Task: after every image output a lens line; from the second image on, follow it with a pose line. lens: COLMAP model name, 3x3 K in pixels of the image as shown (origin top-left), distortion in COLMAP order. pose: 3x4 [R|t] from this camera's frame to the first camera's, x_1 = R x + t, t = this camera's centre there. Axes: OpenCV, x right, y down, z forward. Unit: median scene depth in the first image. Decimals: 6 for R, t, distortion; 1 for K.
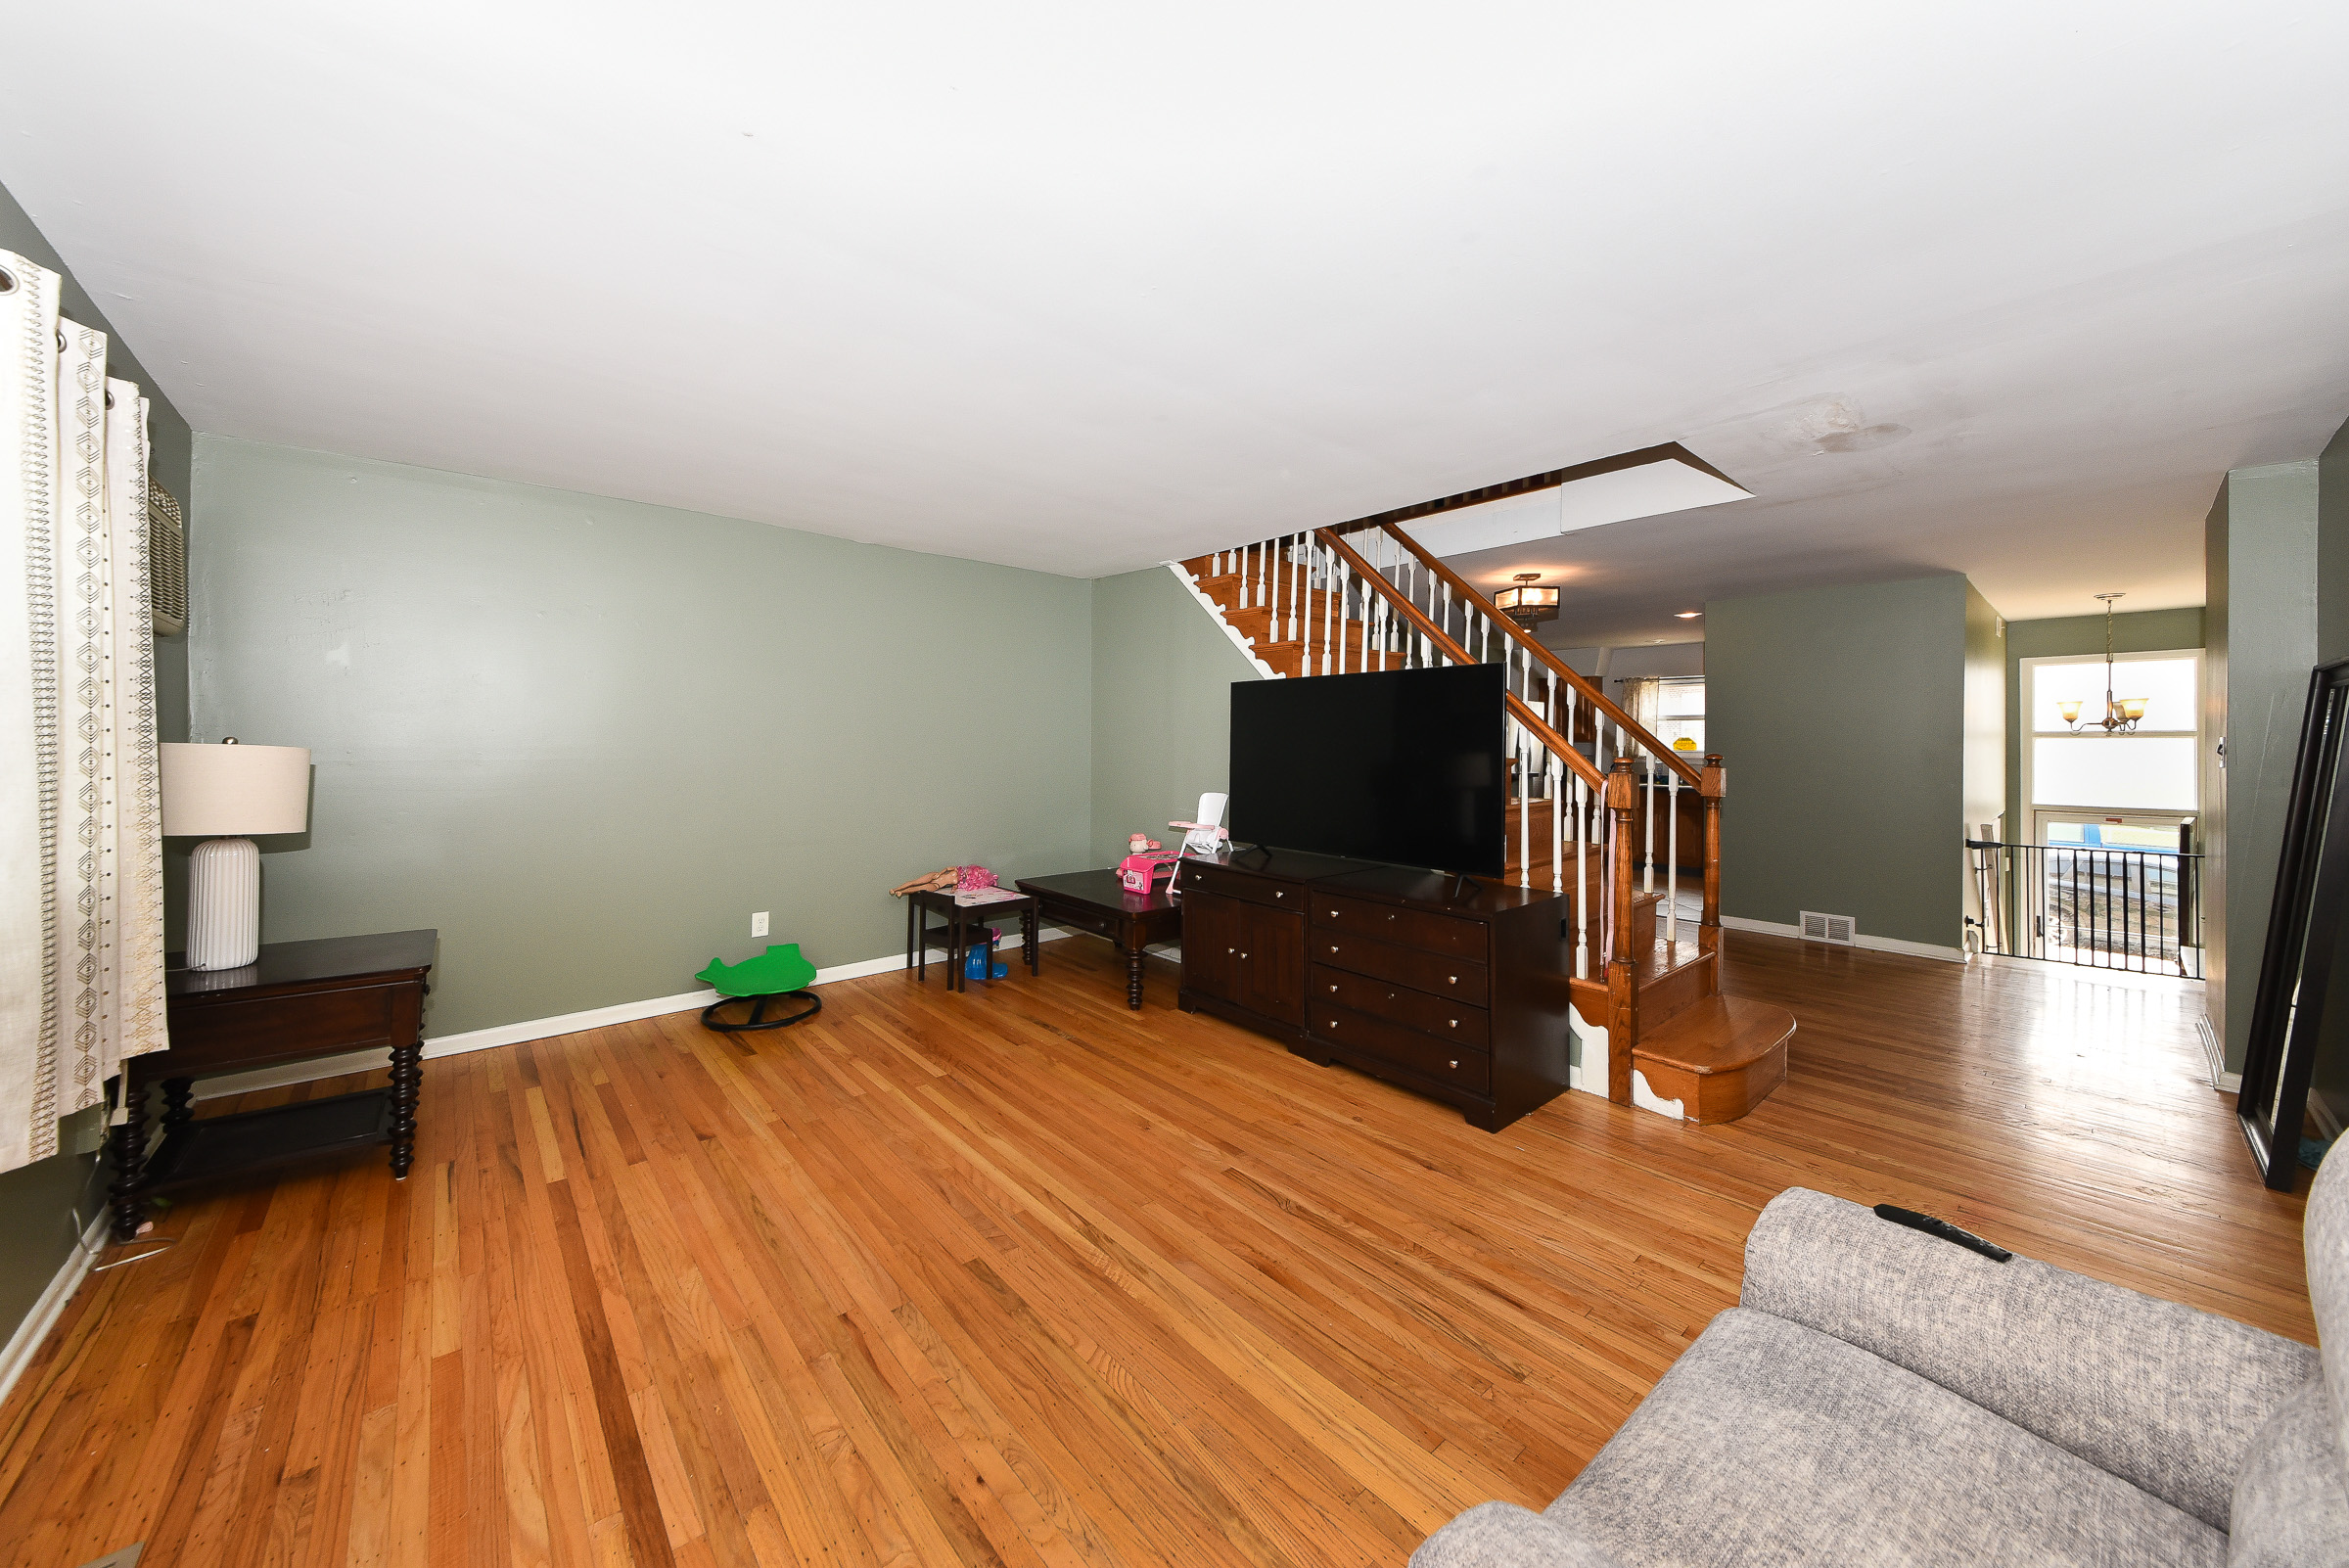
lens RADIAL K [[820.6, 0, 1122.0], [0, 820.6, 725.1], [0, 0, 1]] dist [0.045970, -0.017184]
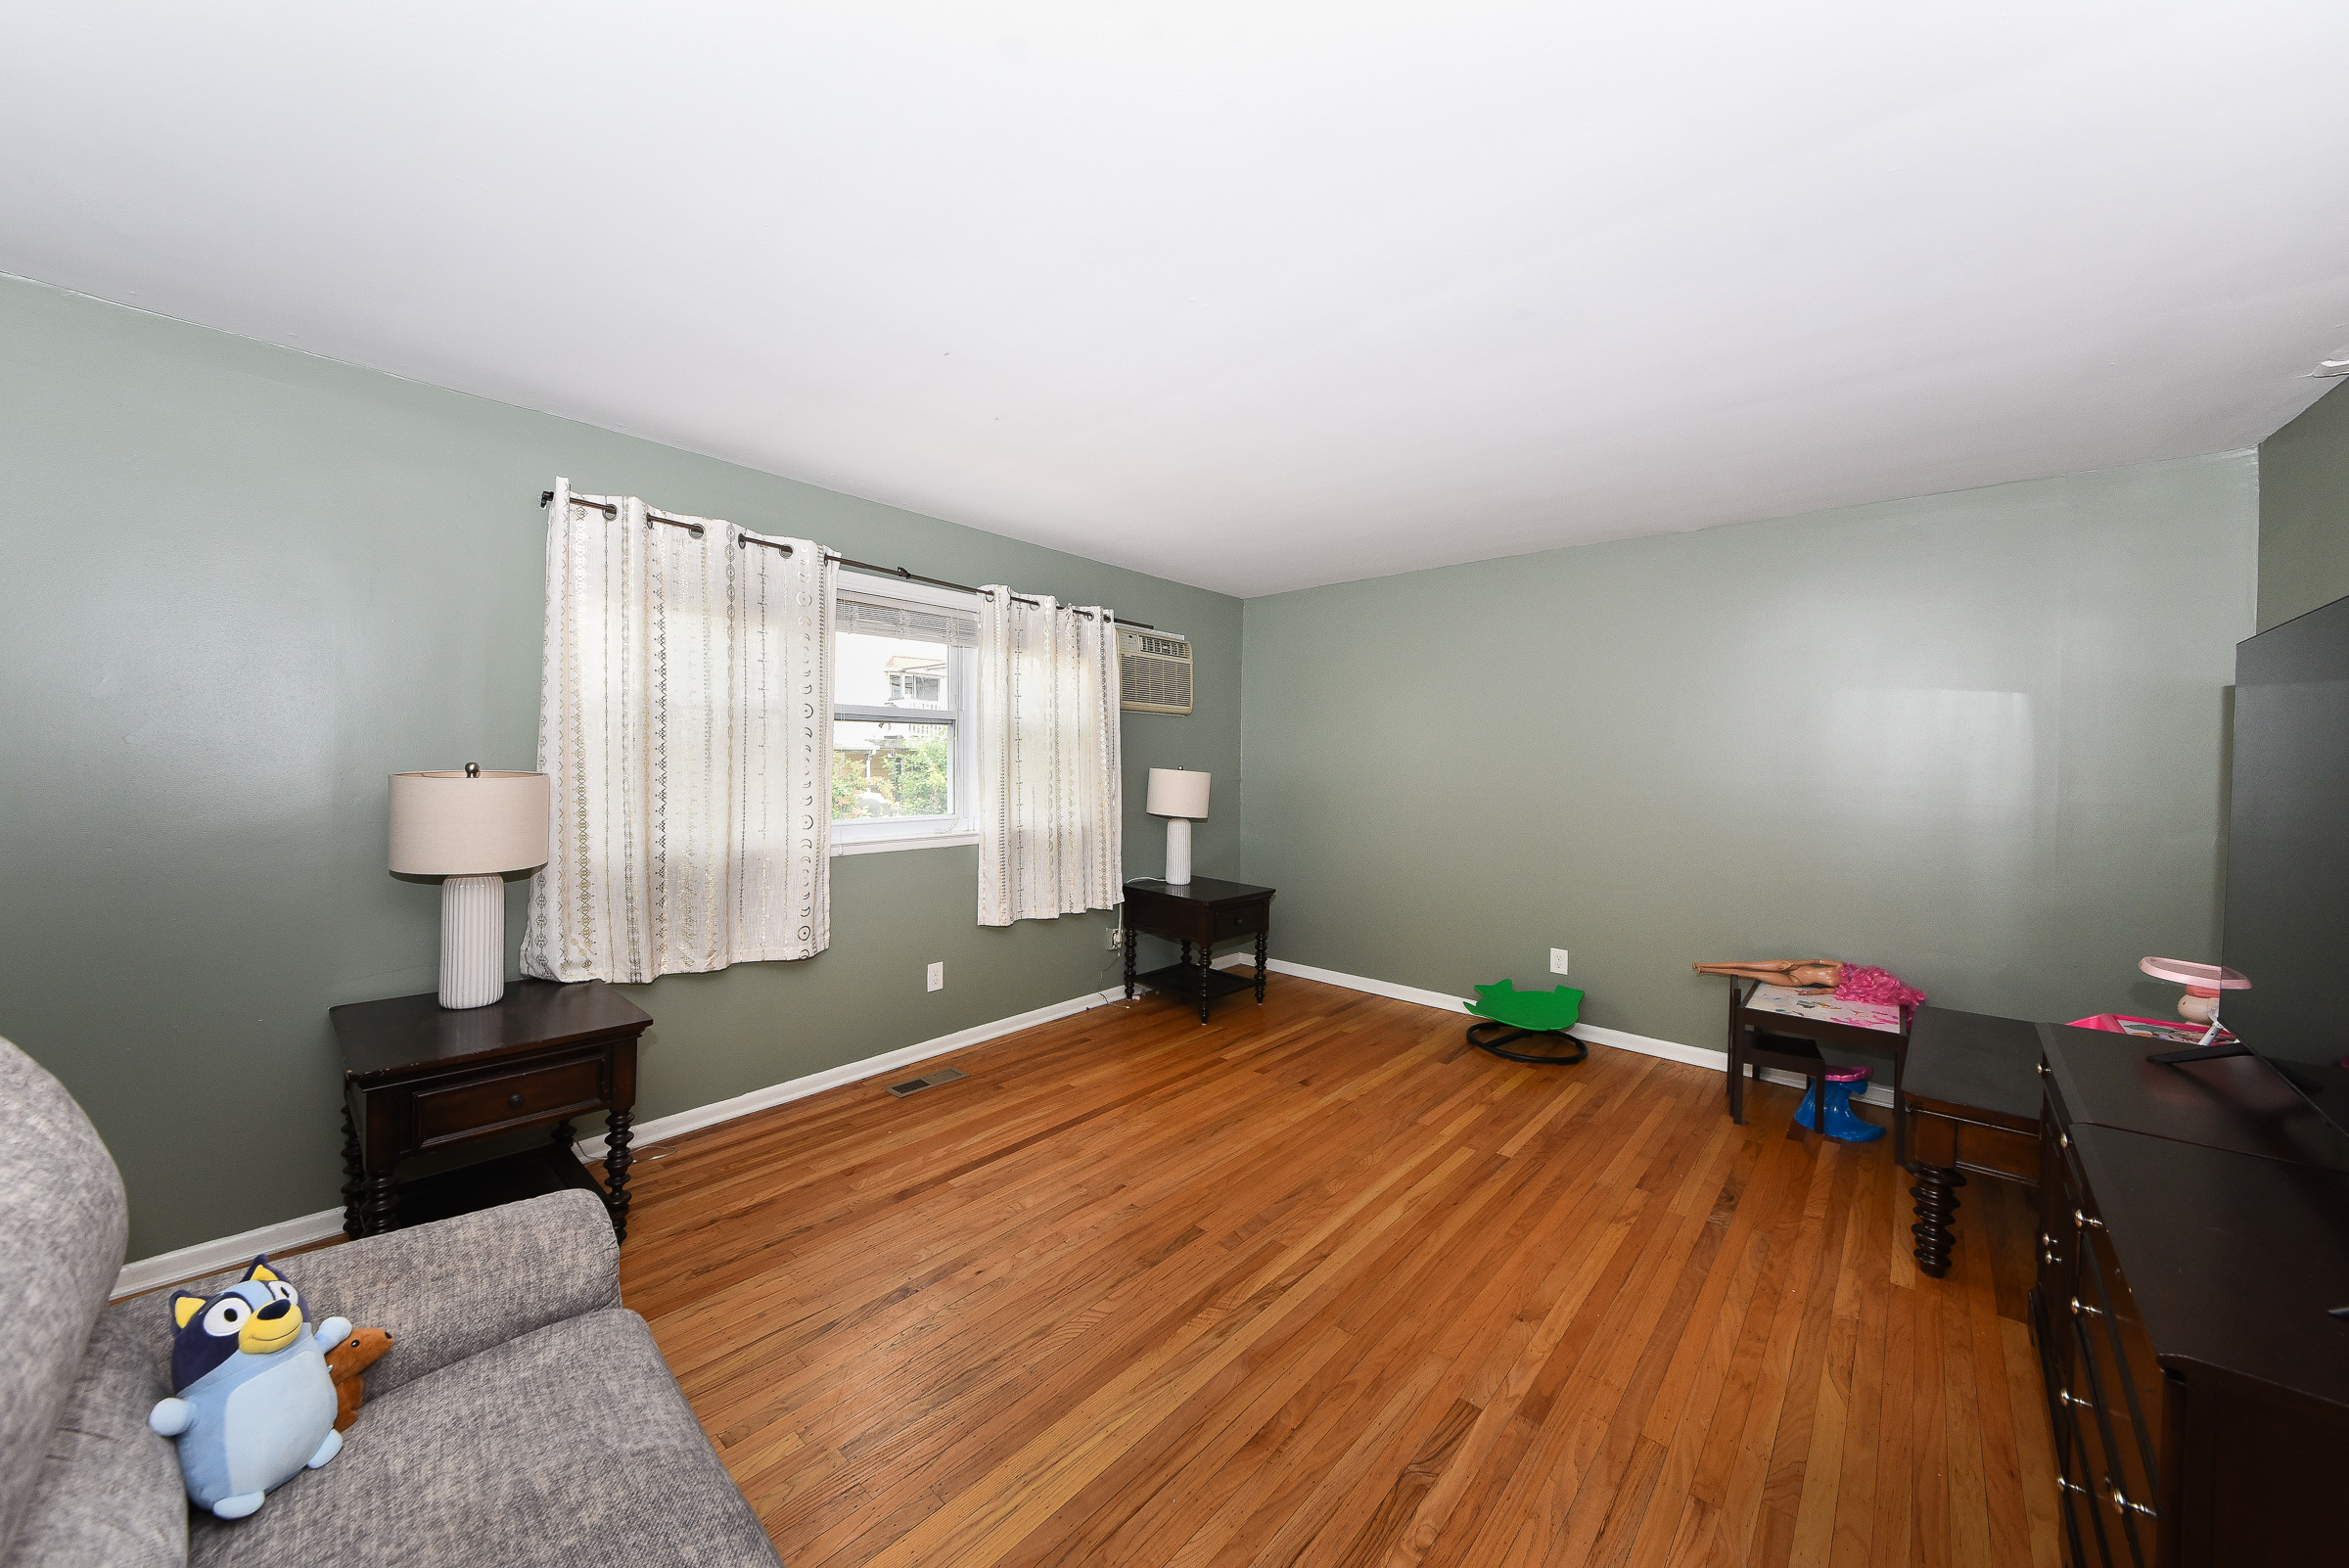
lens RADIAL K [[831.3, 0, 1147.6], [0, 831.3, 732.9], [0, 0, 1]] dist [0.017990, -0.005481]
pose [[0.147420, -0.030278, -0.988610, 0.771904], [-0.002119, 0.999519, -0.030928, 0.007304], [0.989072, 0.006654, 0.147285, 0.621558]]
